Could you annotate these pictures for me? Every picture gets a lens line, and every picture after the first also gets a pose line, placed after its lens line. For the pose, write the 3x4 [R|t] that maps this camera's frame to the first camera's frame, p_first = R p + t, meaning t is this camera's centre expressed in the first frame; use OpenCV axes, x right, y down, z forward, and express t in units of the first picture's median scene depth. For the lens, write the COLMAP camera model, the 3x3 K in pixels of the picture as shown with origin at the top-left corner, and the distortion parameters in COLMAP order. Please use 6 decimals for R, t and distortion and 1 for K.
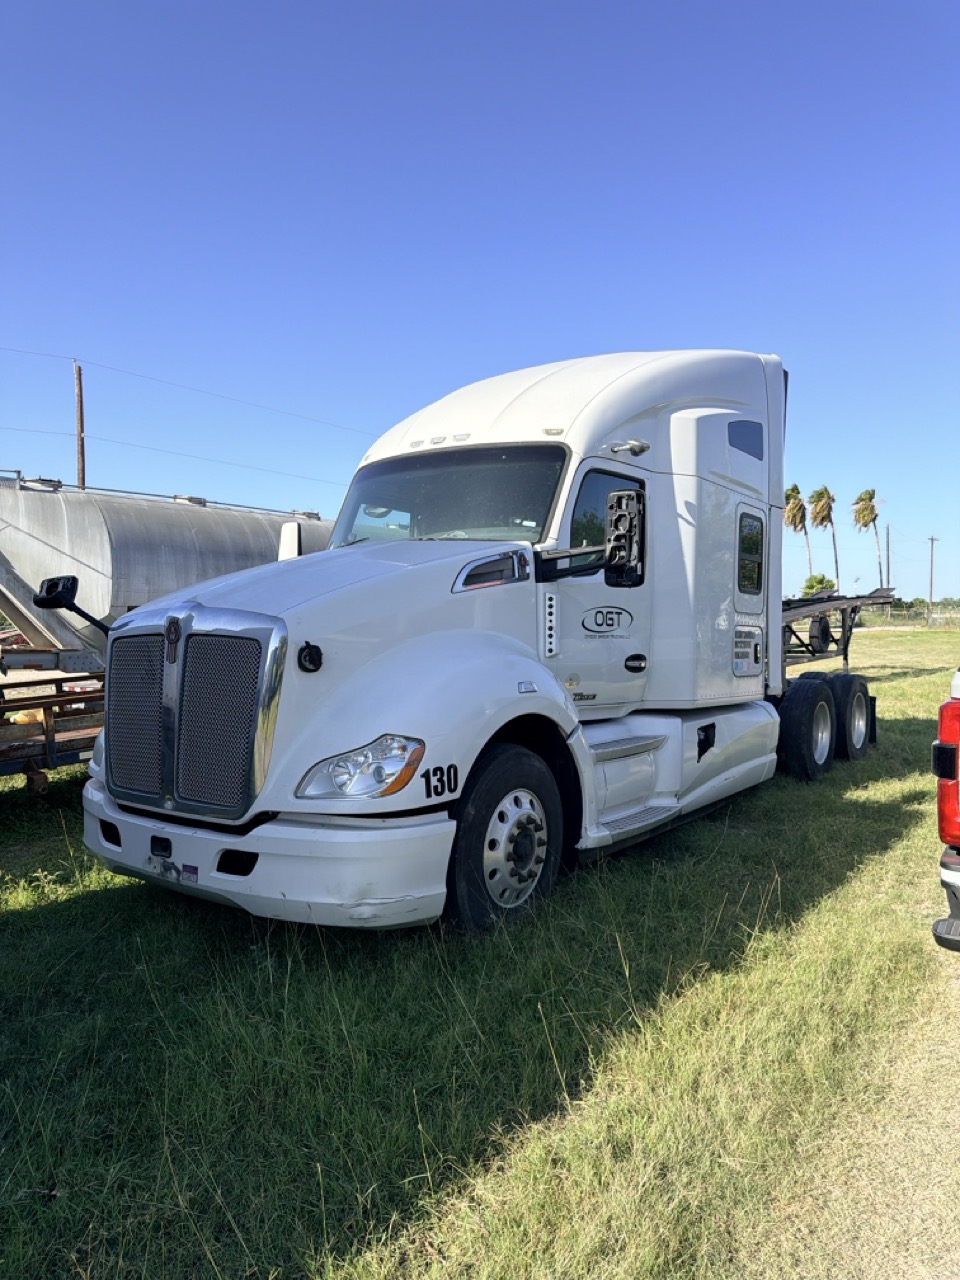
lens RADIAL K [[903.6, 0, 484.9], [0, 903.6, 644.4], [0, 0, 1]] dist [0.059456, -0.065773]
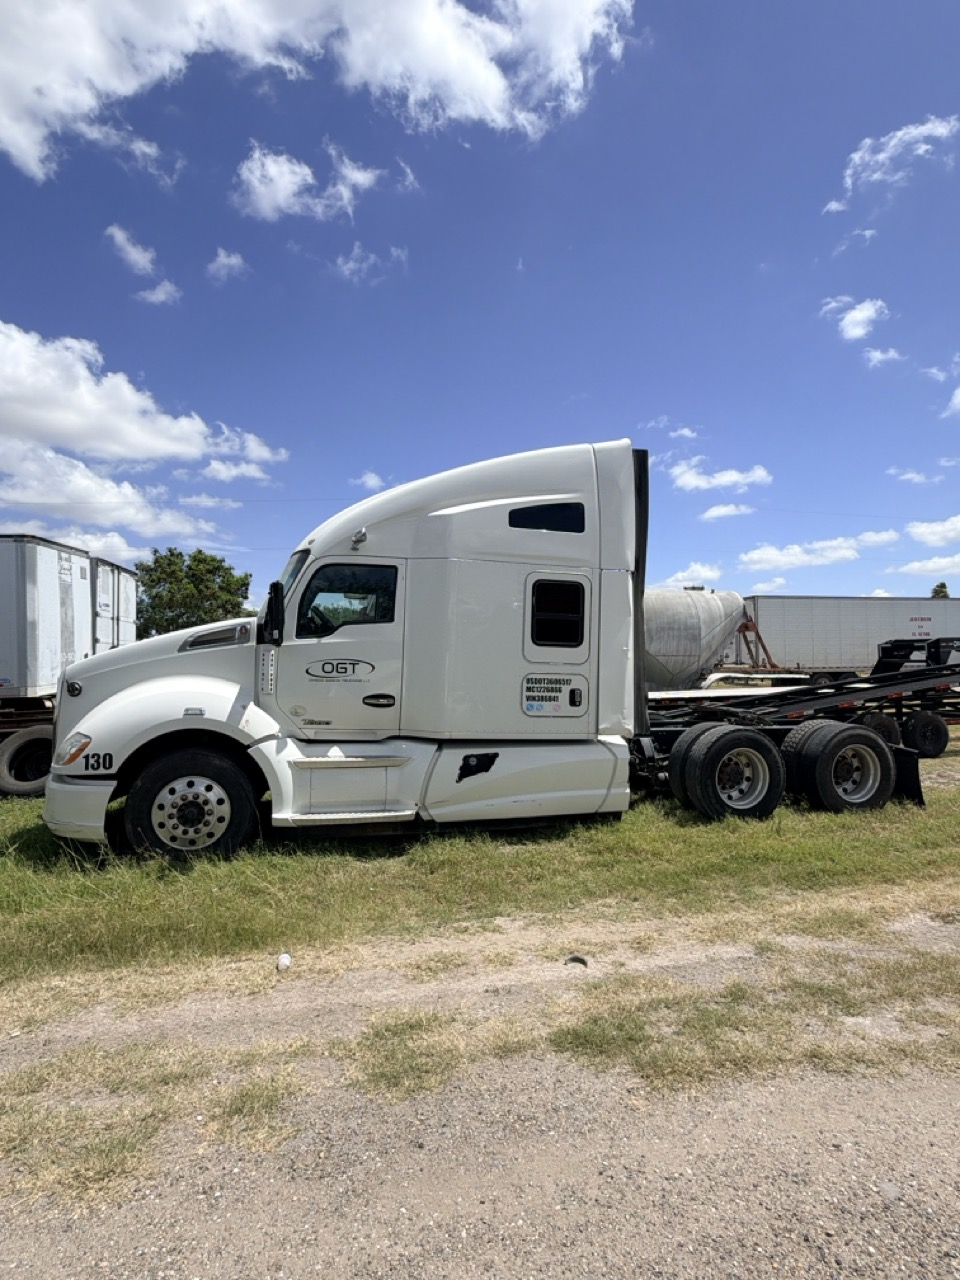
lens RADIAL K [[657.1, 0, 480.0], [0, 657.1, 640.0], [0, 0, 1]] dist [-0.000337, 0.000036]
pose [[0.765469, -0.025414, -0.642970, 1.101482], [-0.017559, 0.998023, -0.060352, -0.015818], [0.643233, 0.057488, 0.763510, 0.409612]]
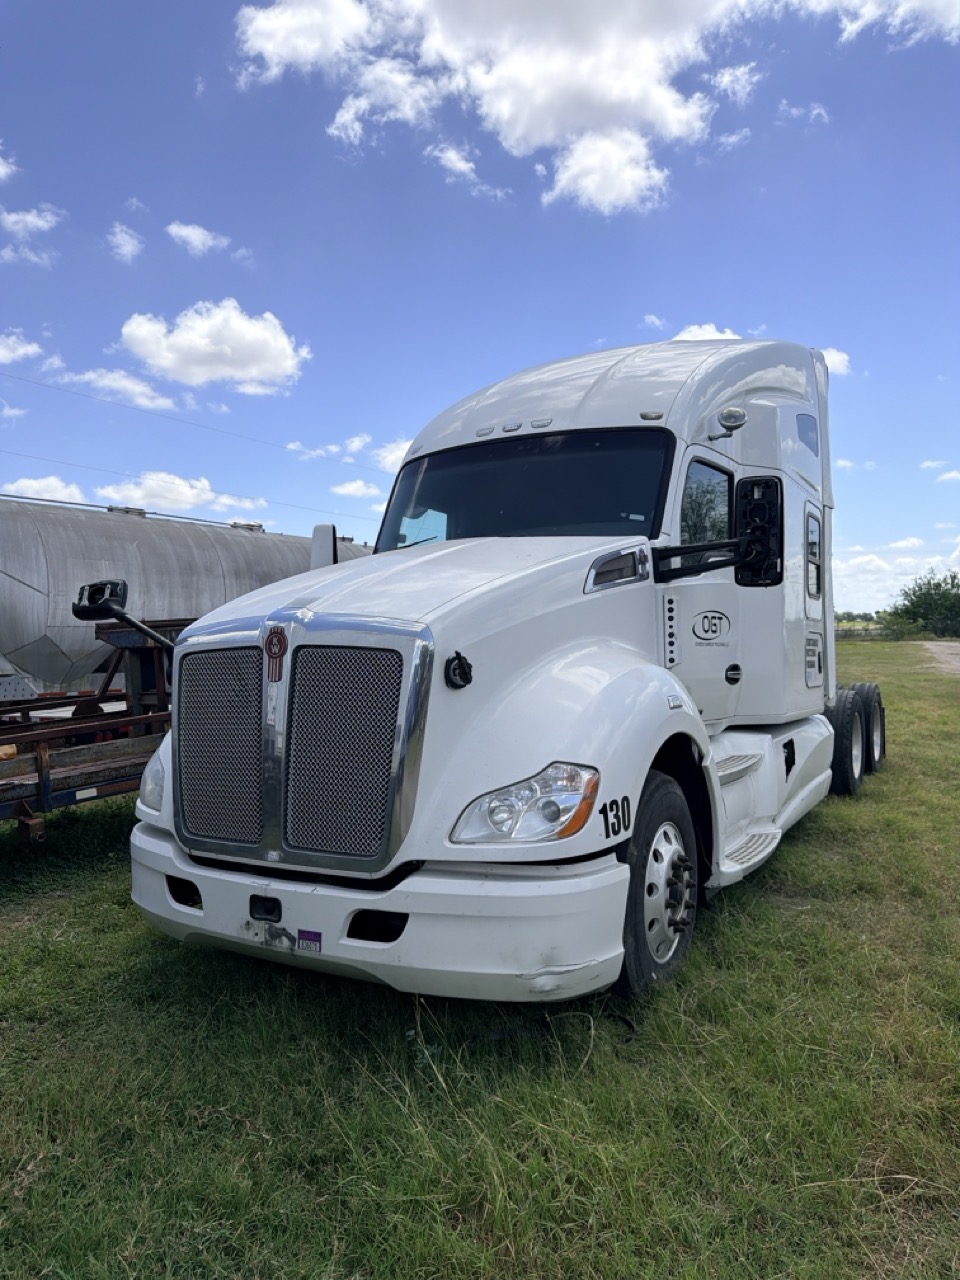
lens RADIAL K [[909.0, 0, 464.4], [0, 909.0, 631.0], [0, 0, 1]] dist [0.039187, -0.002852]
pose [[0.996057, -0.014753, 0.087482, -0.213909], [0.017854, 0.999236, -0.034777, 0.005777], [-0.086902, 0.036201, 0.995559, 0.143215]]
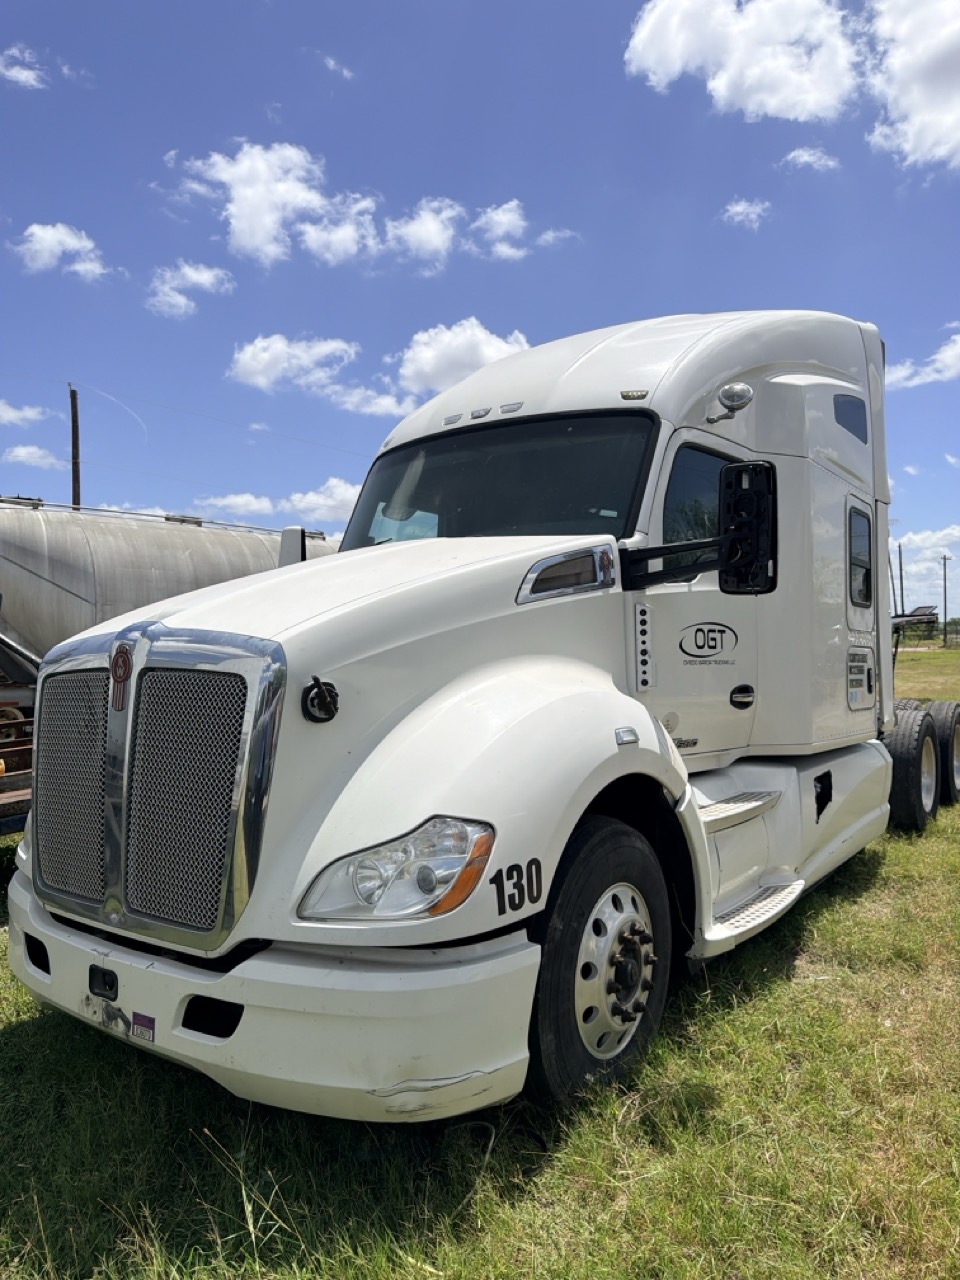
lens RADIAL K [[910.4, 0, 470.3], [0, 910.4, 618.1], [0, 0, 1]] dist [0.006487, -0.001969]
pose [[0.999701, -0.015374, -0.019032, -0.056288], [0.014236, 0.998183, -0.058542, -0.004517], [0.019897, 0.058253, 0.998104, 0.270257]]
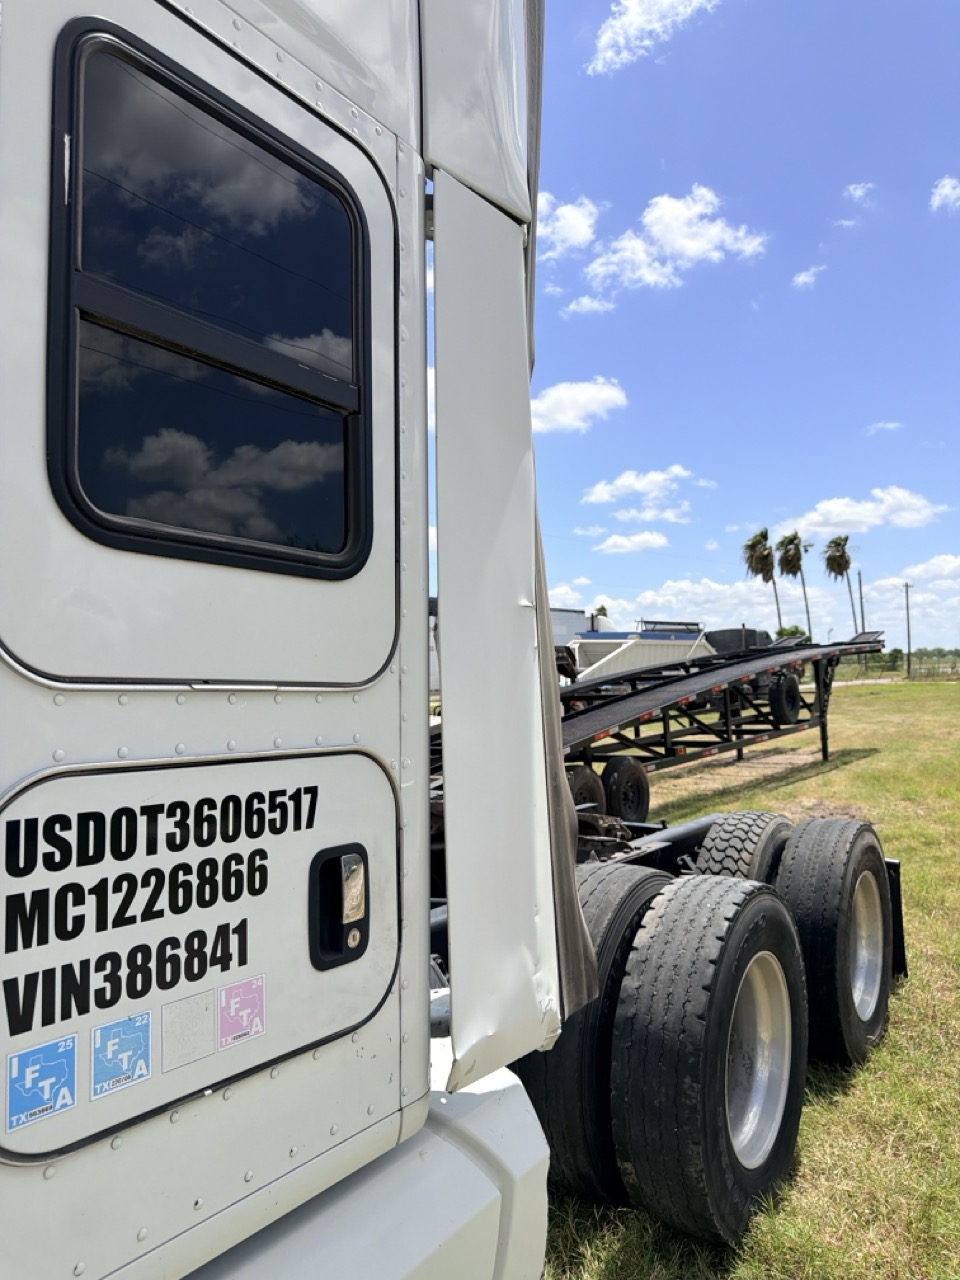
lens RADIAL K [[903.6, 0, 484.9], [0, 903.6, 644.4], [0, 0, 1]] dist [0.059456, -0.065773]
pose [[0.999452, -0.022030, 0.024698, 0.478377], [0.023635, 0.997494, -0.066692, -0.041938], [-0.023167, 0.067239, 0.997468, 1.205972]]
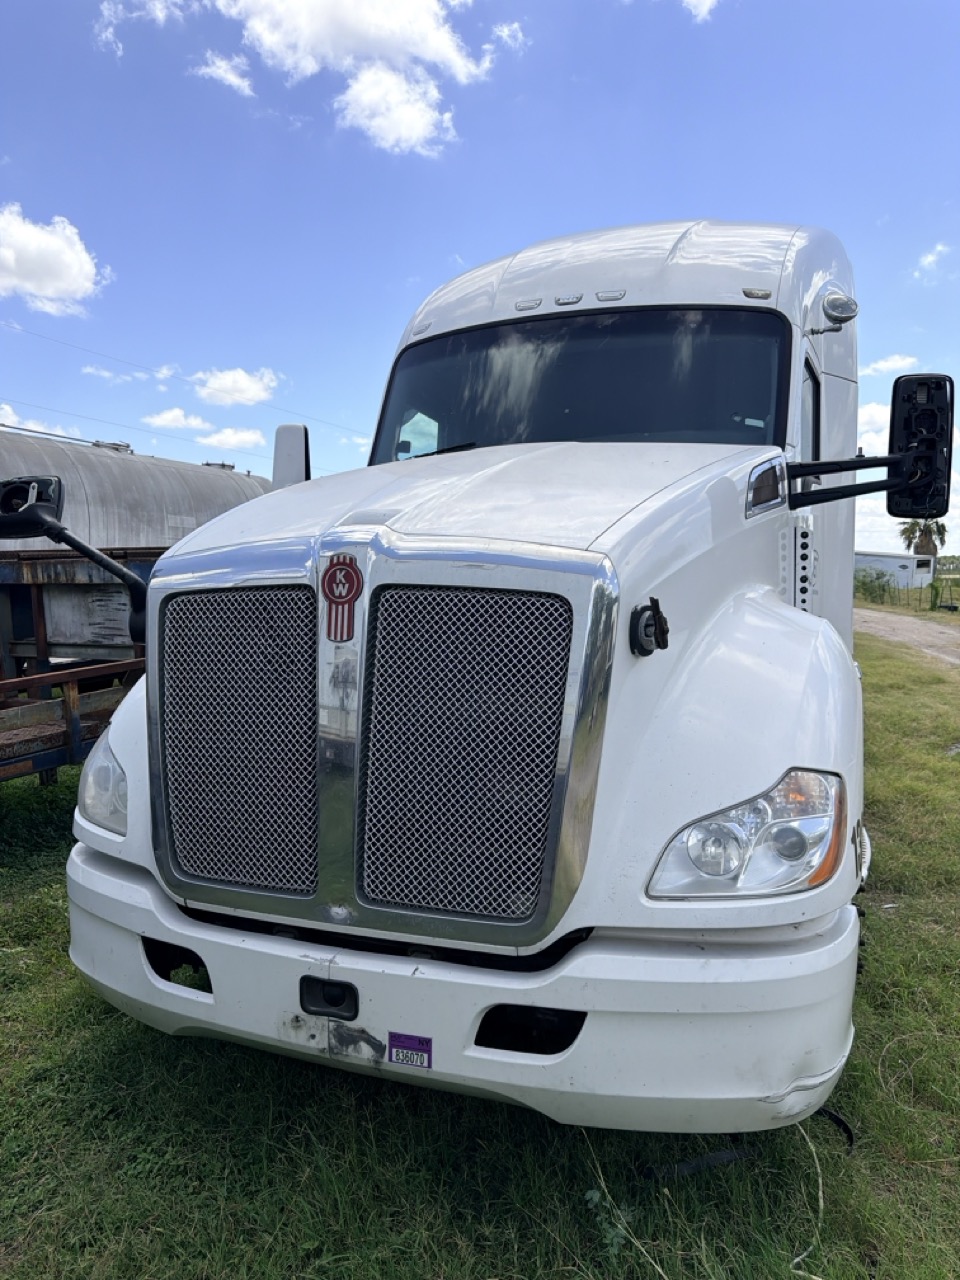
lens RADIAL K [[922.9, 0, 476.8], [0, 922.9, 632.9], [0, 0, 1]] dist [0.011196, 0.003326]
pose [[0.967254, -0.012568, 0.253500, -0.351453], [0.005194, 0.999544, 0.029735, 0.000510], [-0.253758, -0.027445, 0.966878, 0.415573]]
